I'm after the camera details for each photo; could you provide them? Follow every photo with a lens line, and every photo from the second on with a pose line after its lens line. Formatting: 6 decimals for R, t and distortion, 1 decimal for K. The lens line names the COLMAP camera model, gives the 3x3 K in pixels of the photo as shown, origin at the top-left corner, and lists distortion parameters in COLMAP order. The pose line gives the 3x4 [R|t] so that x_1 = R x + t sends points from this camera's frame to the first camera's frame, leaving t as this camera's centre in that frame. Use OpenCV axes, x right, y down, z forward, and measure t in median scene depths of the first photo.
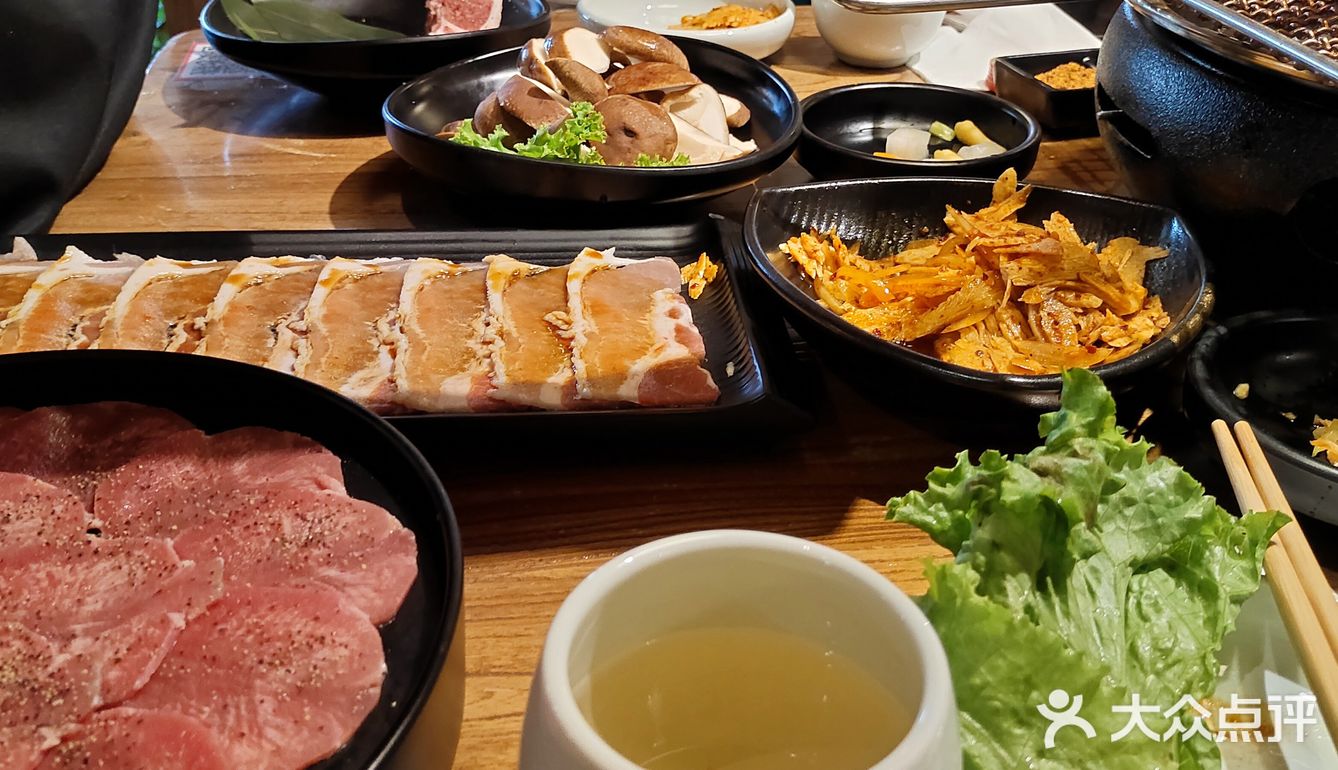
lens RADIAL K [[1257.5, 0, 675.2], [0, 1257.5, 390.6], [0, 0, 1]] dist [0.089882, -0.217035]
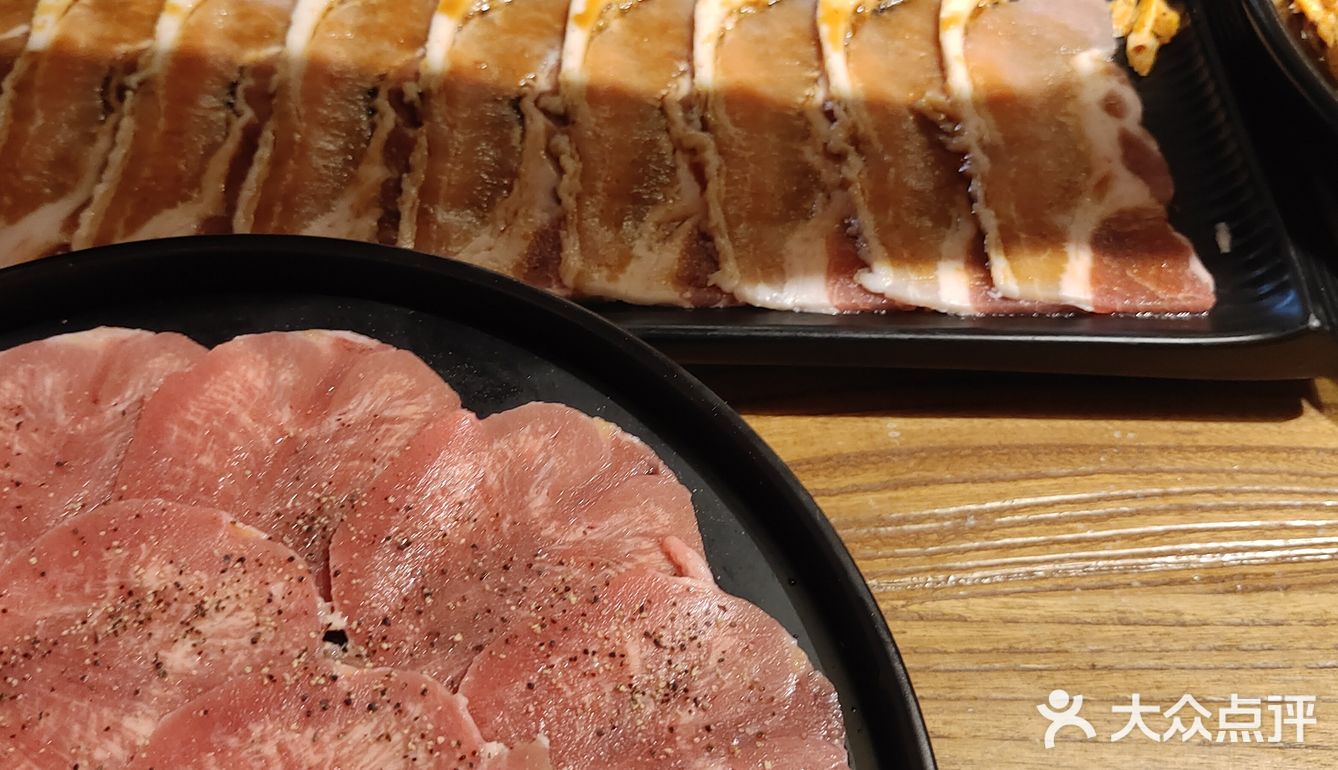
lens RADIAL K [[1262.0, 0, 669.0], [0, 1262.0, 385.0], [0, 0, 1]] dist [0.106061, -0.275748]
pose [[0.993985, 0.074457, -0.080309, -0.245852], [-0.037695, 0.921121, 0.387447, -0.259030], [0.102822, -0.382090, 0.918387, 0.470243]]
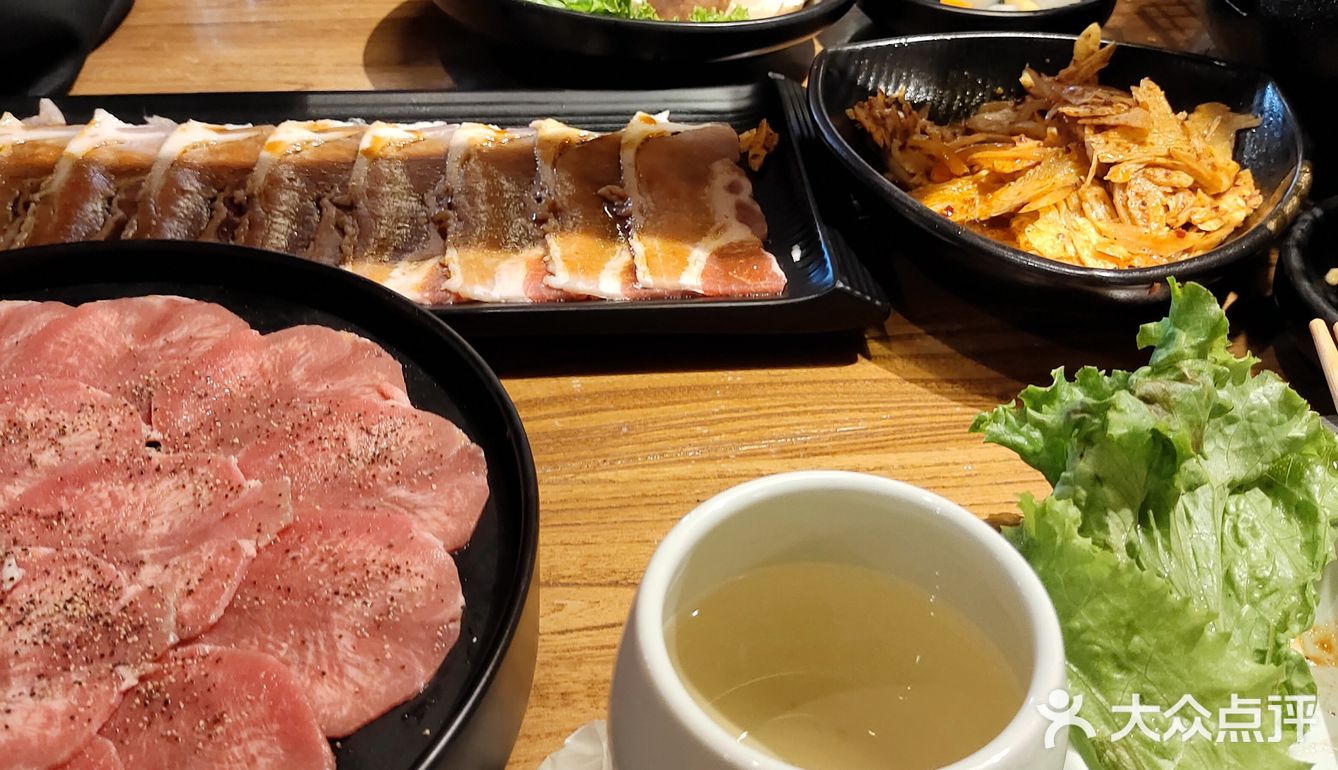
lens RADIAL K [[1262.0, 0, 669.0], [0, 1262.0, 385.0], [0, 0, 1]] dist [0.106061, -0.275748]
pose [[0.999802, 0.008369, -0.018080, -0.047059], [-0.005732, 0.989956, 0.141261, -0.072736], [0.019081, -0.141129, 0.989807, 0.051110]]
